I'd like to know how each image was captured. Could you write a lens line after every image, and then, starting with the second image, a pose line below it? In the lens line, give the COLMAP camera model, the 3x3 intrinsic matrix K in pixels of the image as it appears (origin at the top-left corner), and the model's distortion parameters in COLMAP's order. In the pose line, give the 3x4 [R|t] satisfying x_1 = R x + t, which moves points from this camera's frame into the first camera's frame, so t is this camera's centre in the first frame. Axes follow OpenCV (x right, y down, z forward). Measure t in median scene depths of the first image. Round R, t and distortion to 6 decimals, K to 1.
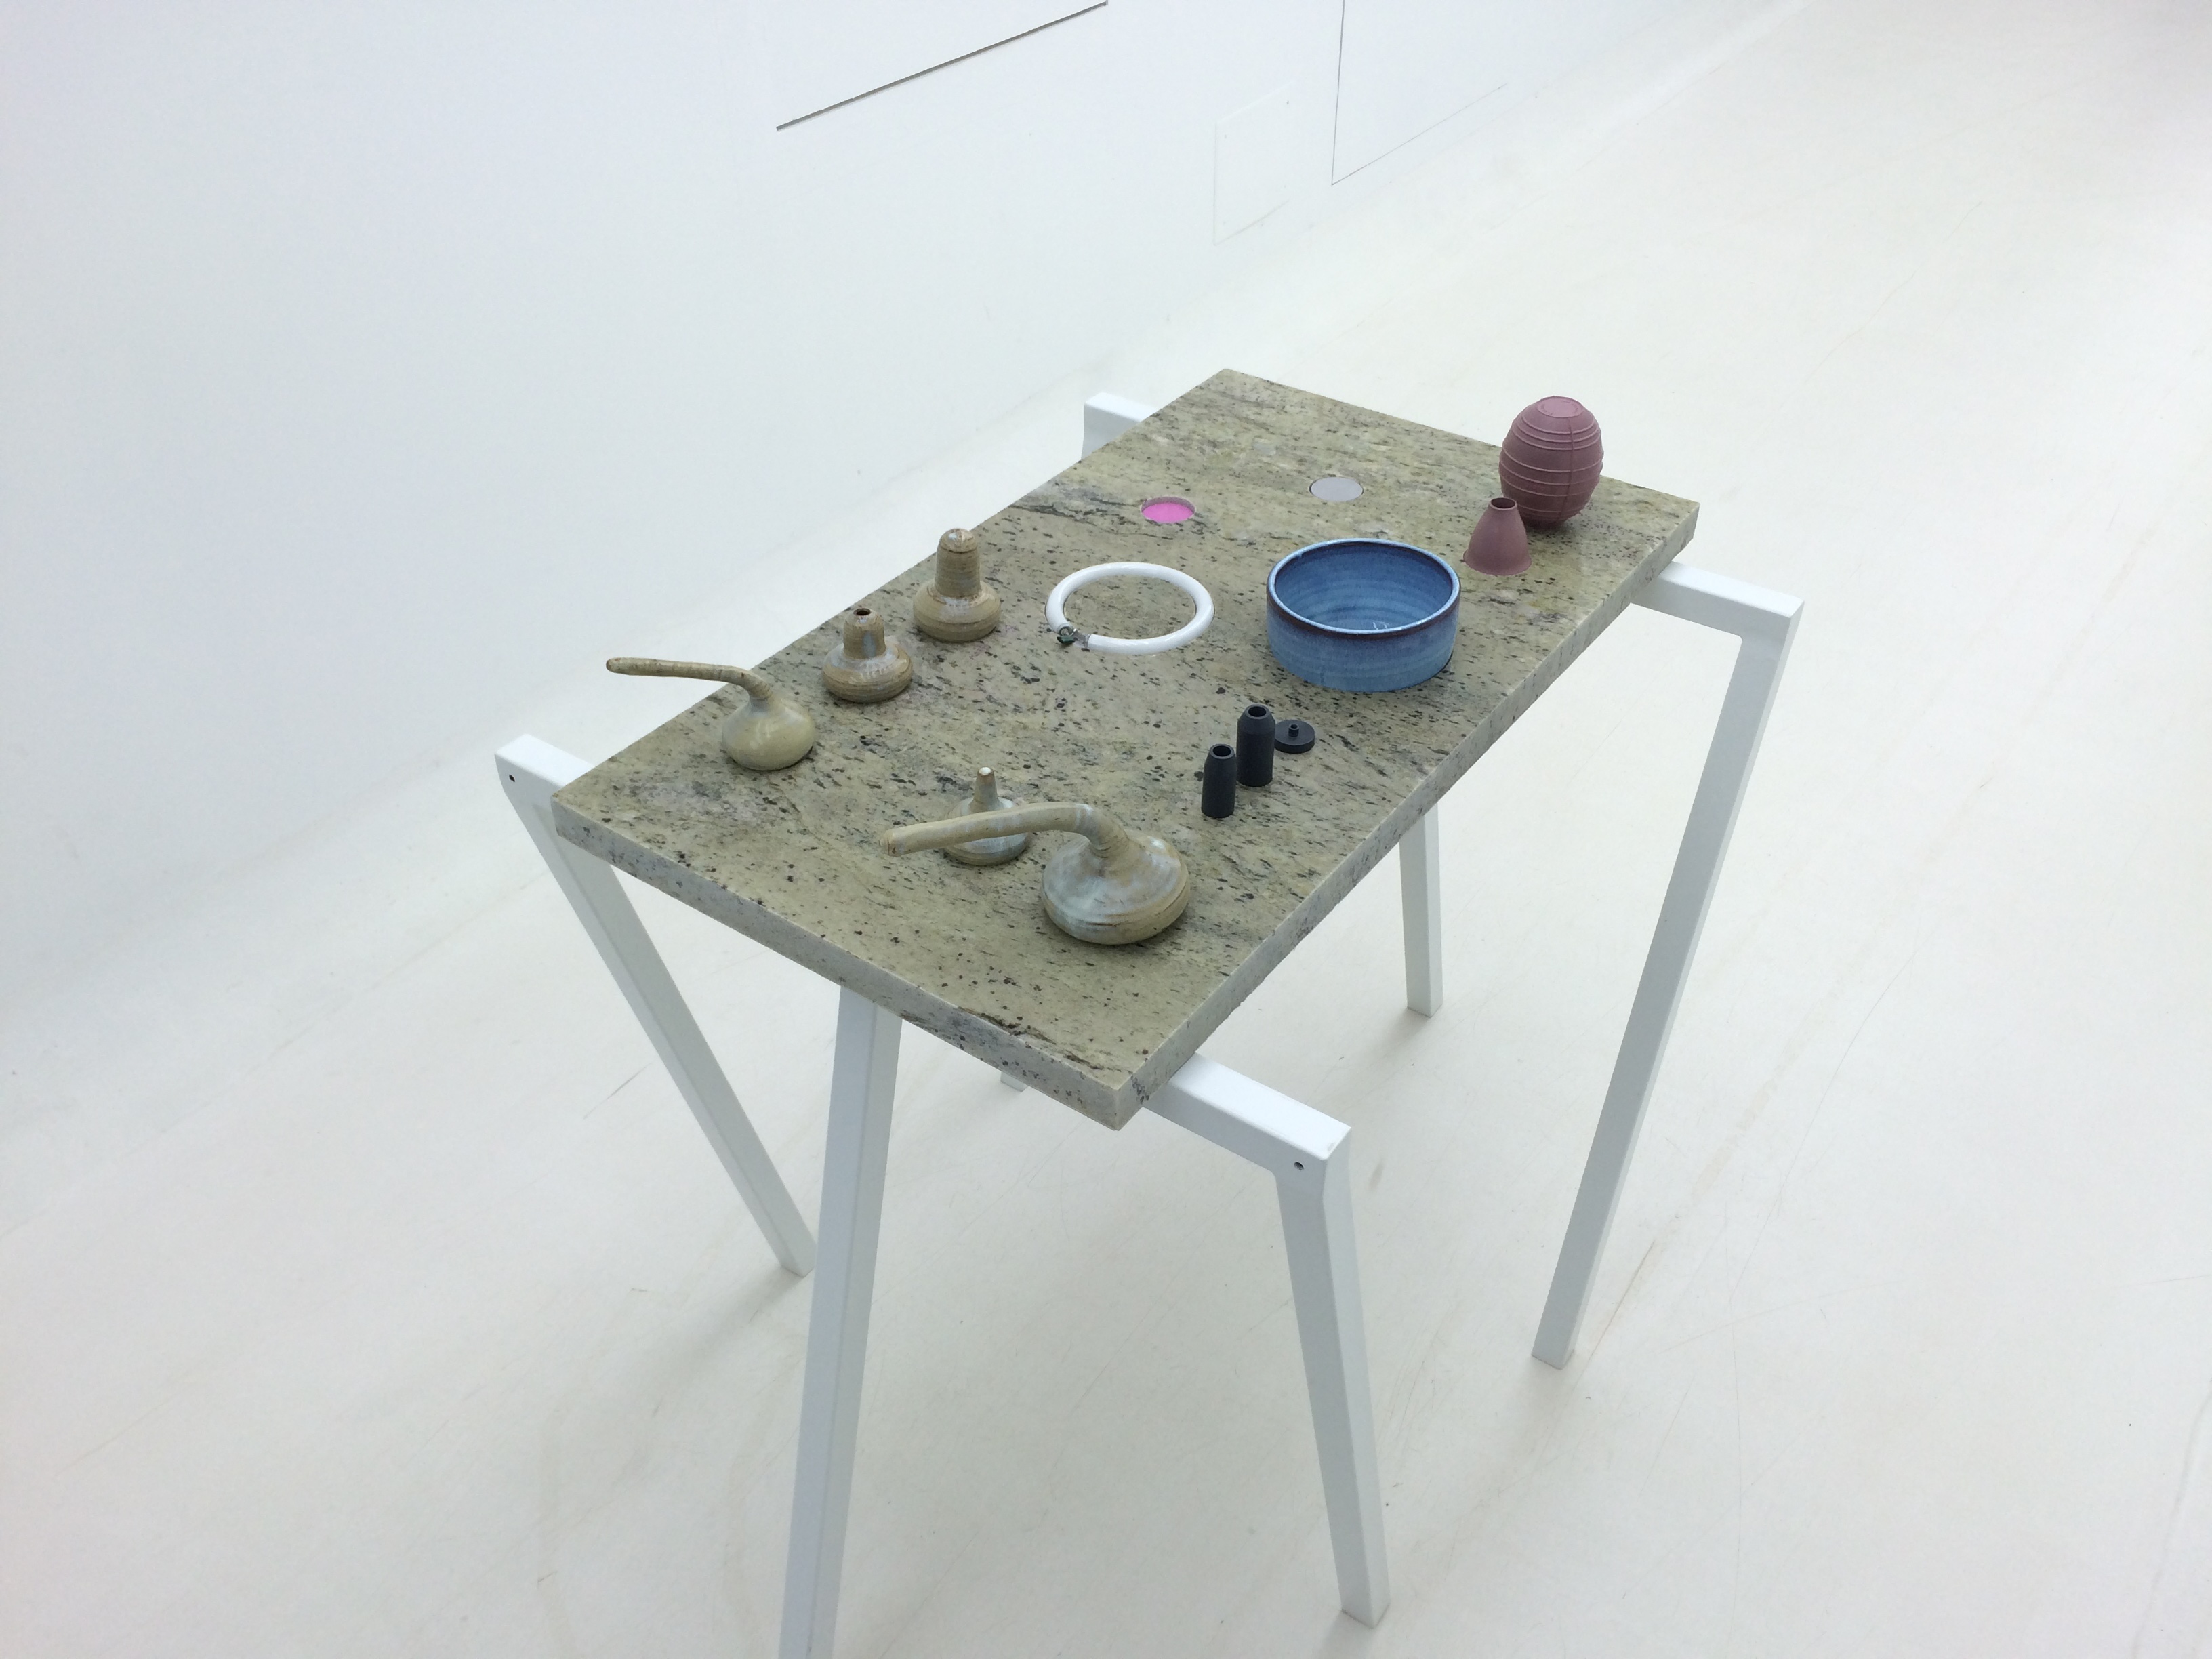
lens RADIAL K [[1898.1, 0, 1101.1], [0, 1898.1, 825.5], [0, 0, 1]] dist [0.076753, -0.100065]
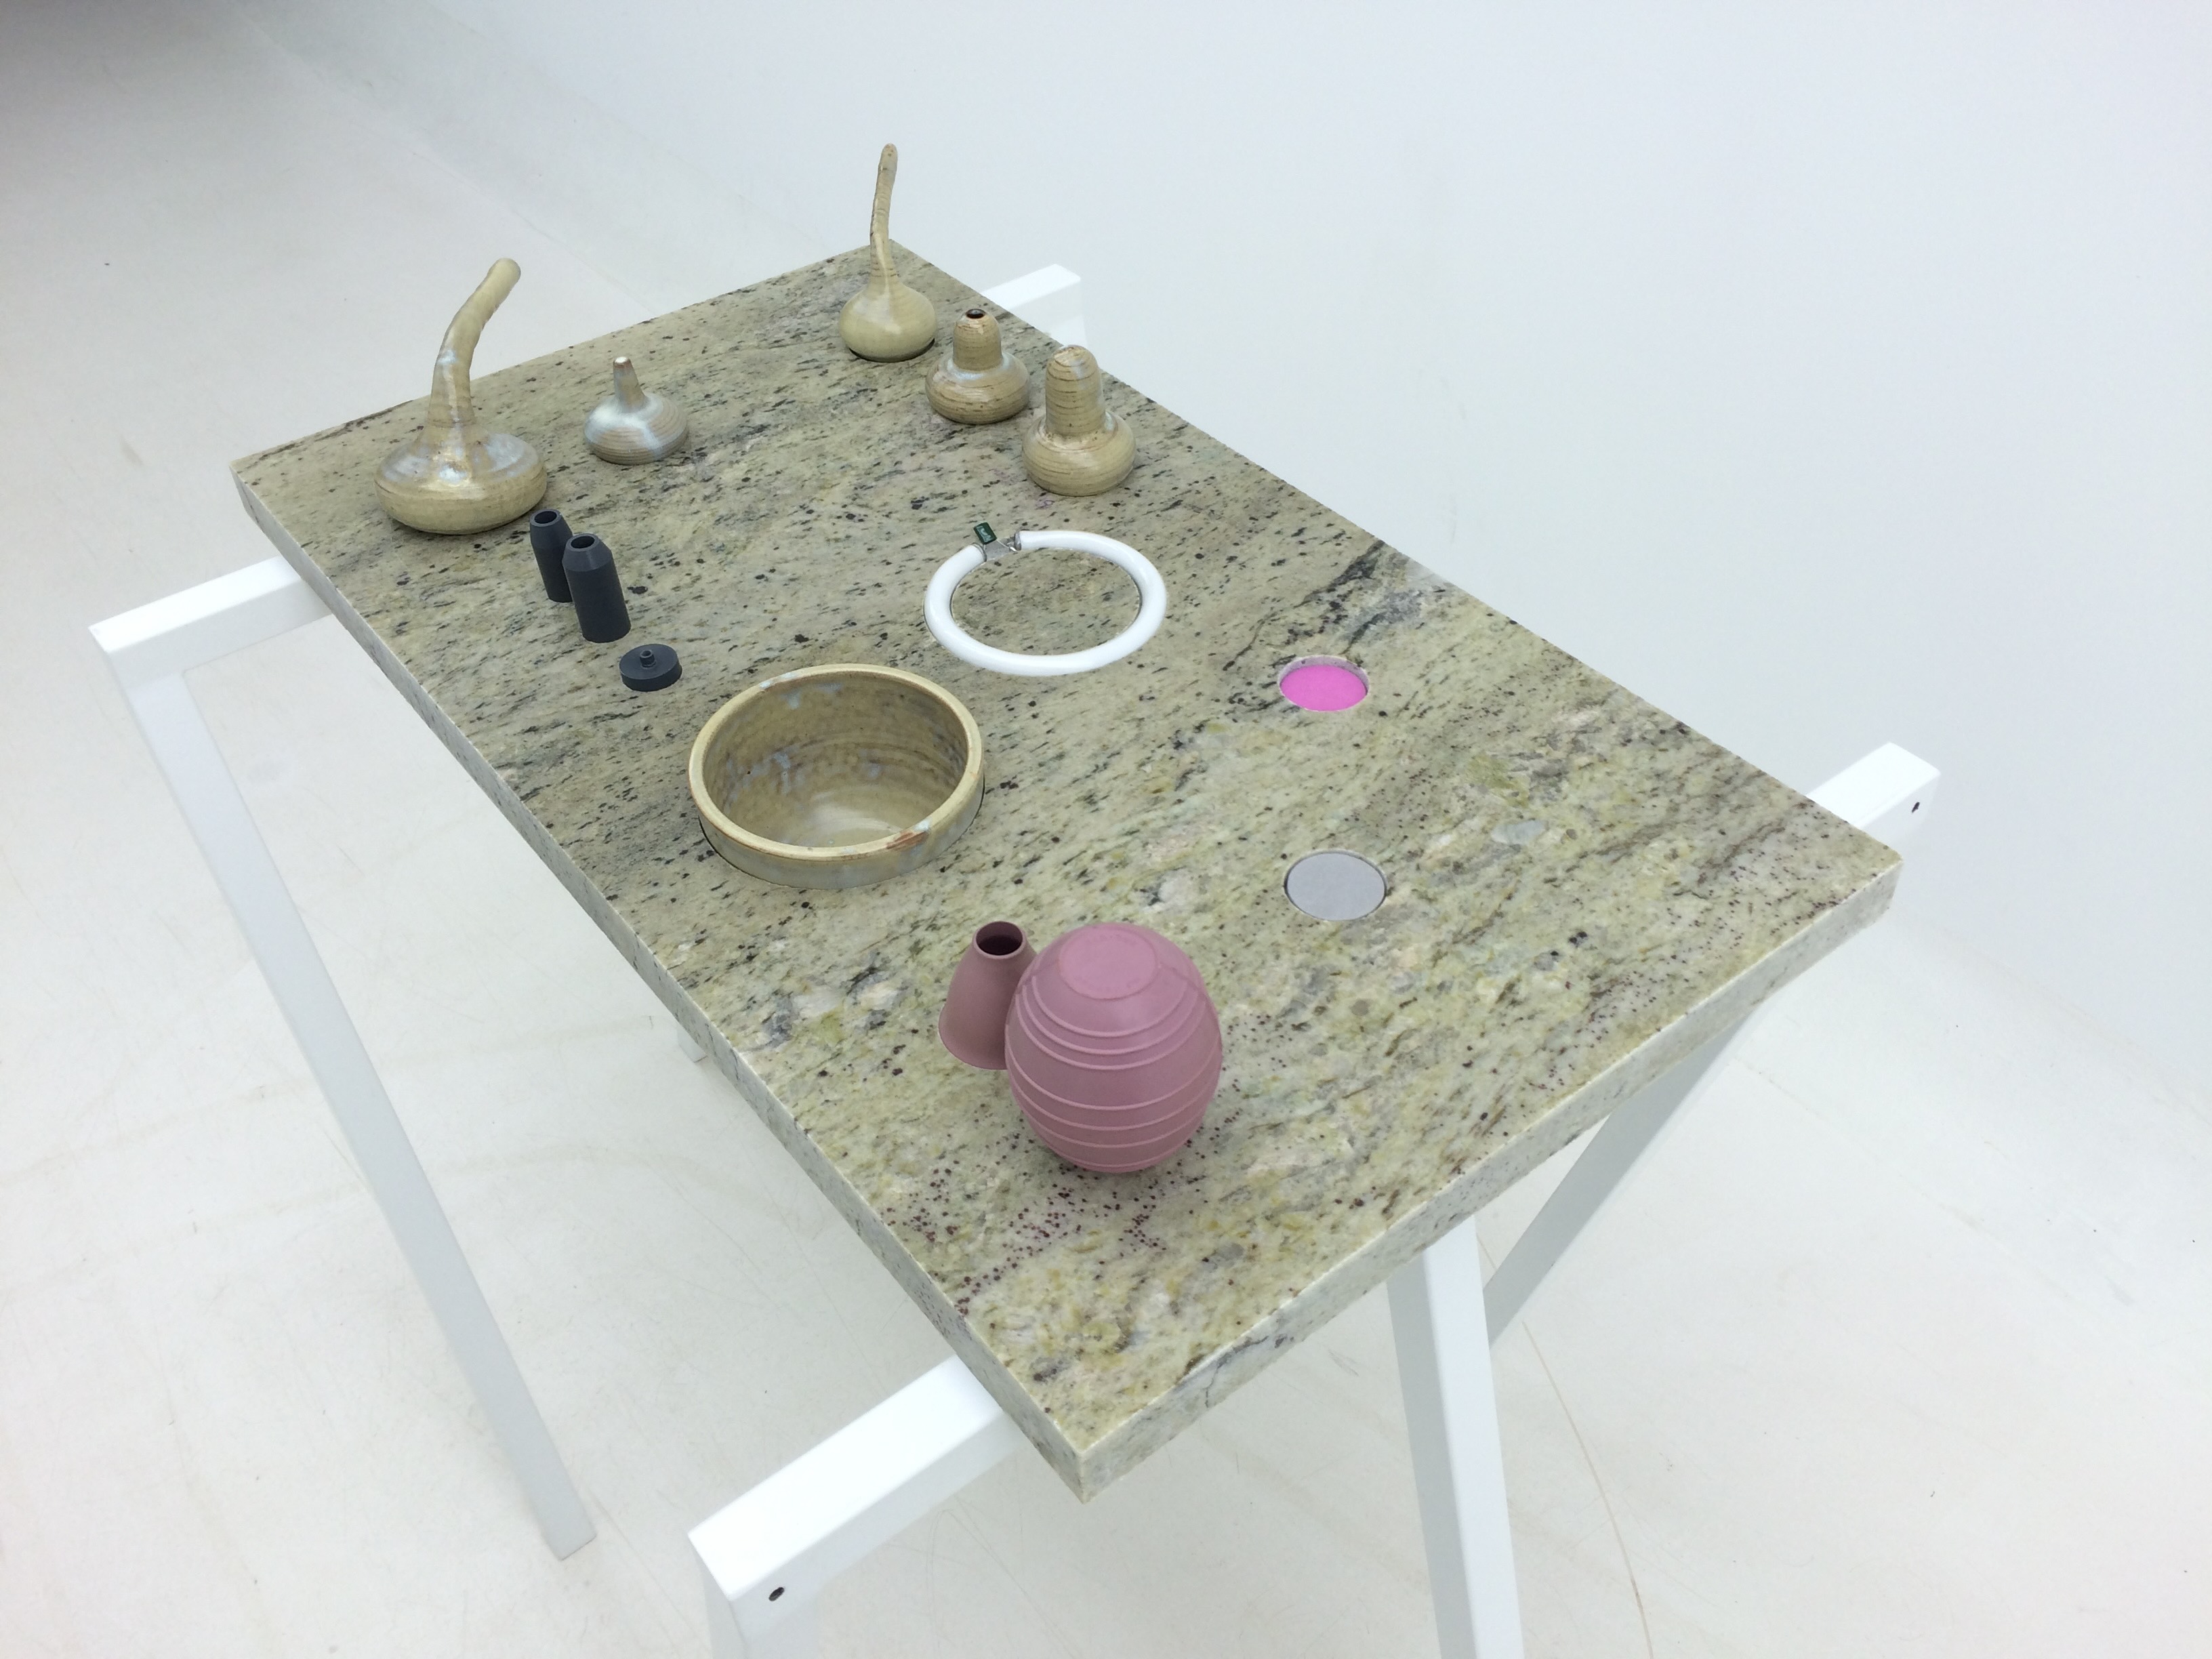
lens RADIAL K [[1898.1, 0, 1101.5], [0, 1898.1, 829.5], [0, 0, 1]] dist [0.076753, -0.100065]
pose [[-0.273082, 0.657711, -0.702028, 0.591806], [-0.571137, 0.476383, 0.668477, -0.589416], [0.774099, 0.583503, 0.245551, 0.952839]]
